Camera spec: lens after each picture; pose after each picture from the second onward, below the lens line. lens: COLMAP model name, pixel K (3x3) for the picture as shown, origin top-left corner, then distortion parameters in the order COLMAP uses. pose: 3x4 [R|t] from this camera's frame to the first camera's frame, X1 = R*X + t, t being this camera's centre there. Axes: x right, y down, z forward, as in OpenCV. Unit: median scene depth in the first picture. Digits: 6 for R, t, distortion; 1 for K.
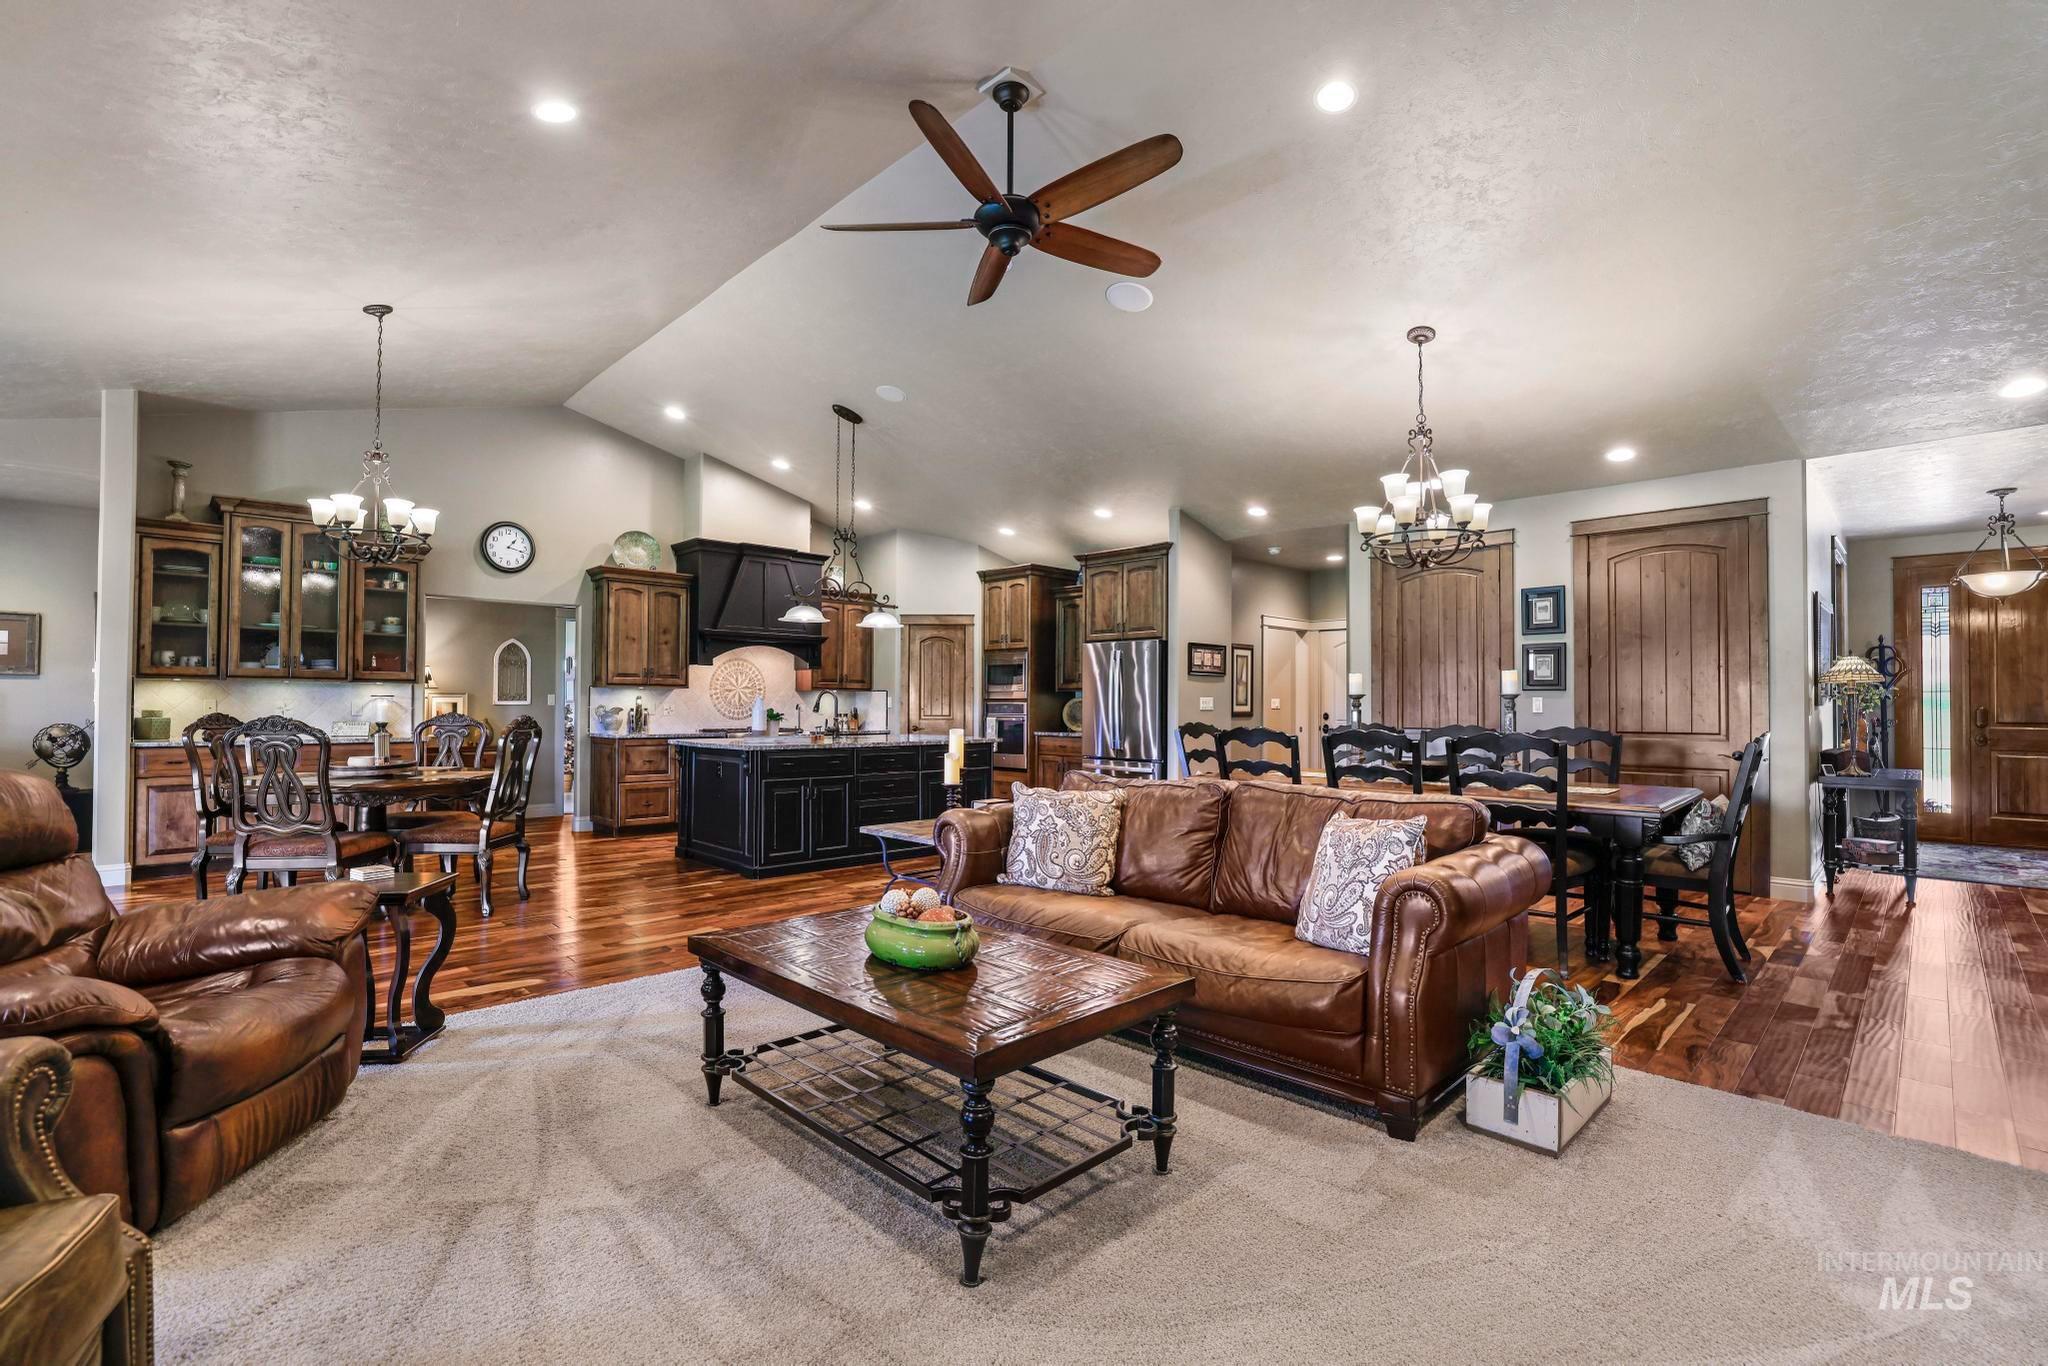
lens RADIAL K [[907.5, 0, 931.1], [0, 907.5, 687.0], [0, 0, 1]] dist [-0.001331, 0.000141]
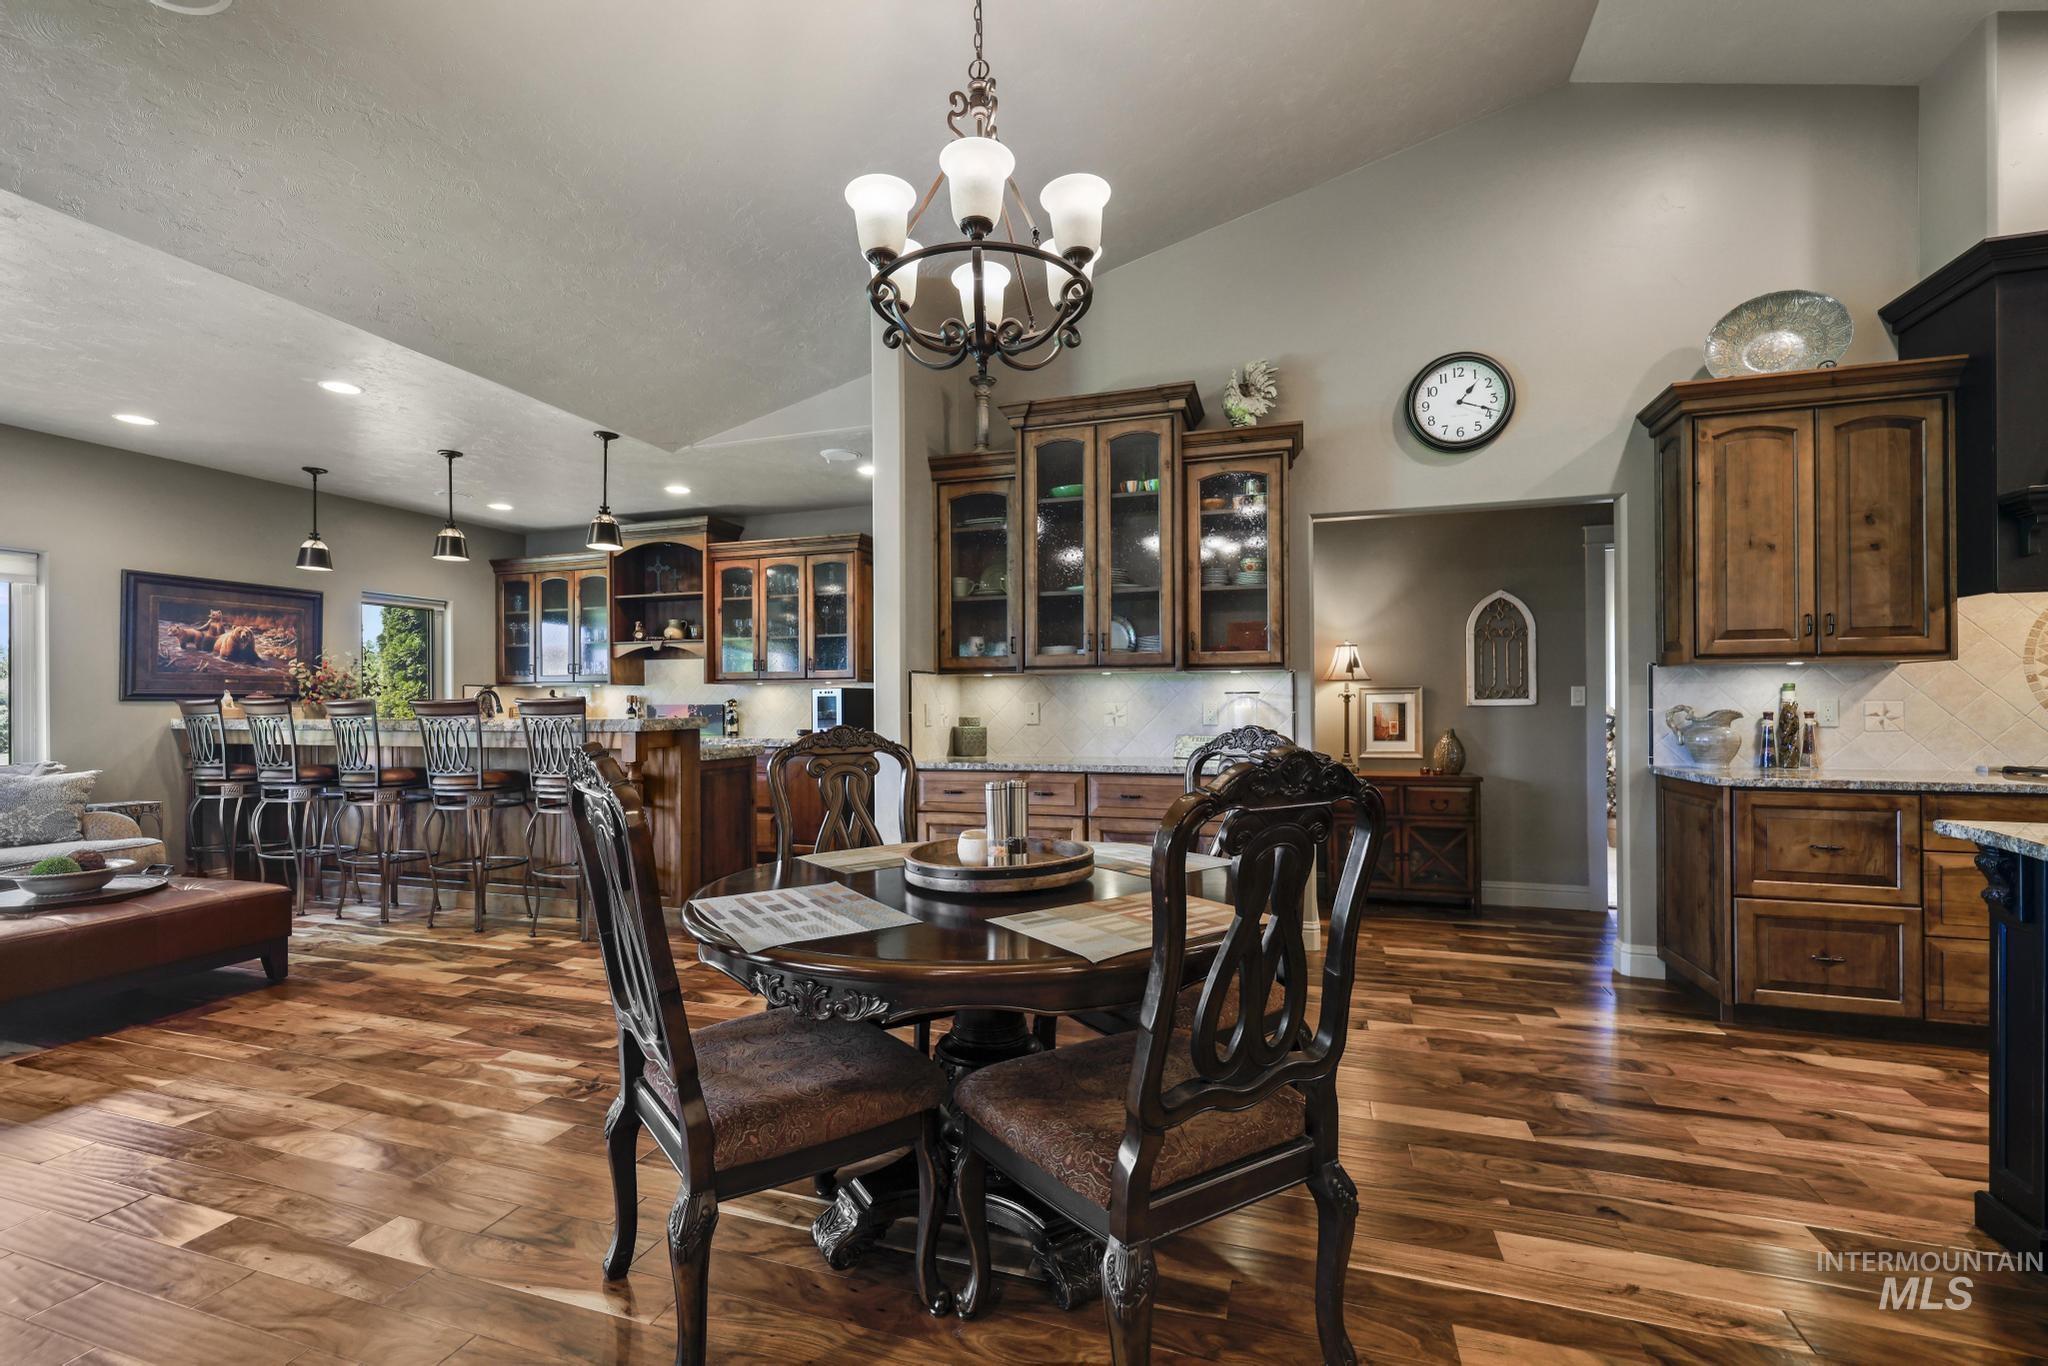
lens RADIAL K [[874.2, 0, 1003.0], [0, 874.2, 700.8], [0, 0, 1]] dist [0.001010, 0.000418]
pose [[0.516782, -0.011817, -0.856036, -0.164568], [0.023596, 0.999721, 0.000444, 0.009393], [0.855792, -0.020429, 0.516917, 0.483098]]
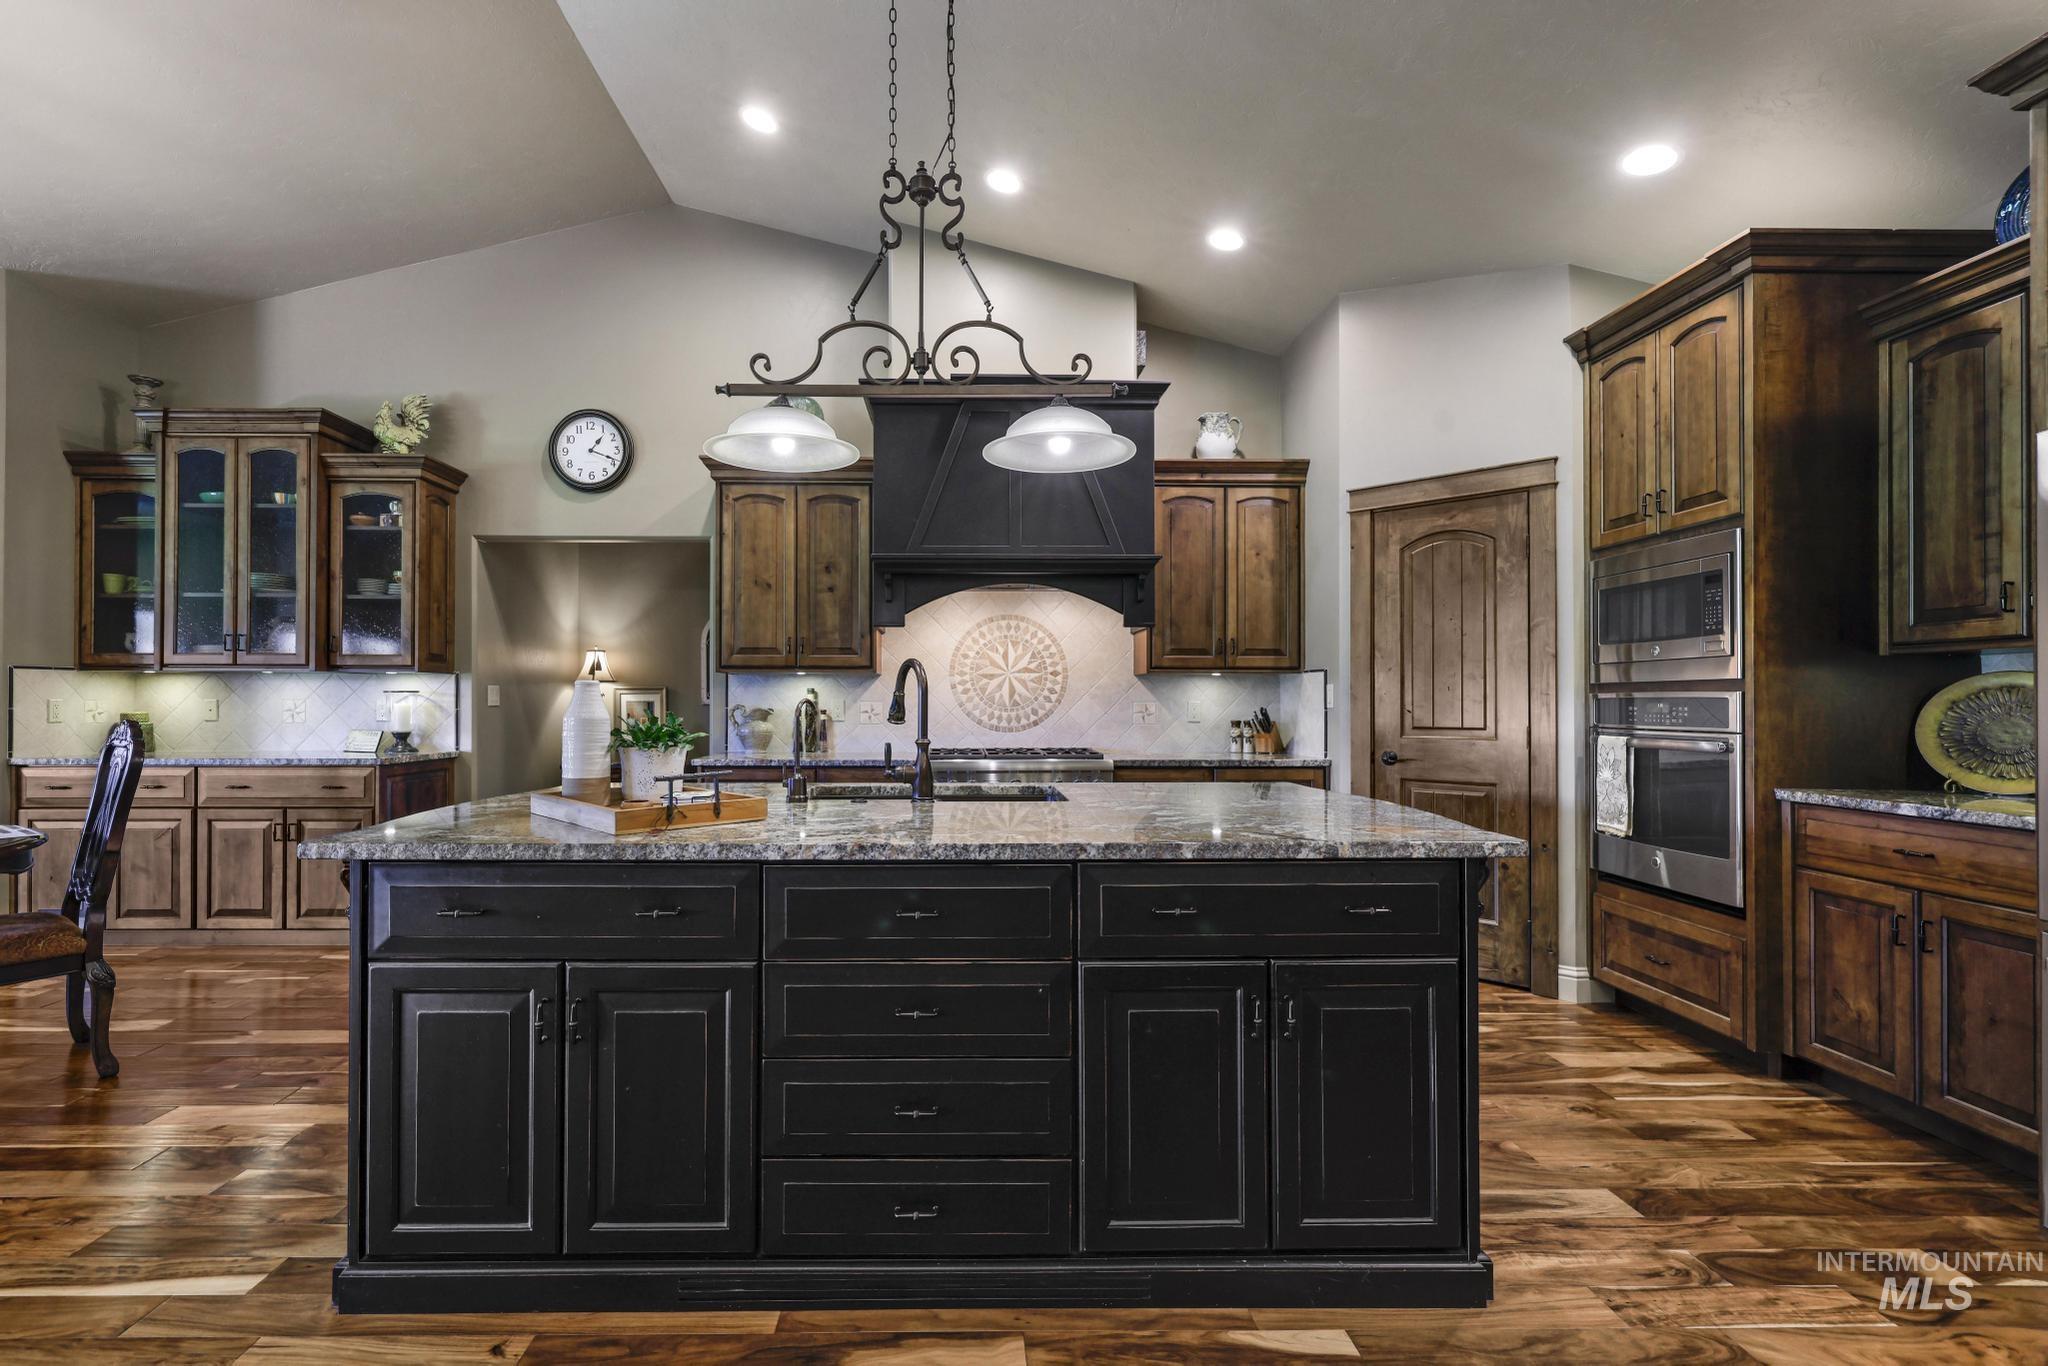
lens RADIAL K [[878.1, 0, 943.5], [0, 878.1, 694.4], [0, 0, 1]] dist [0.001245, 0.000402]
pose [[0.770806, -0.010638, -0.636981, 0.093563], [0.016302, 0.999863, 0.003029, 0.013821], [0.636861, -0.012719, 0.770874, 0.644332]]
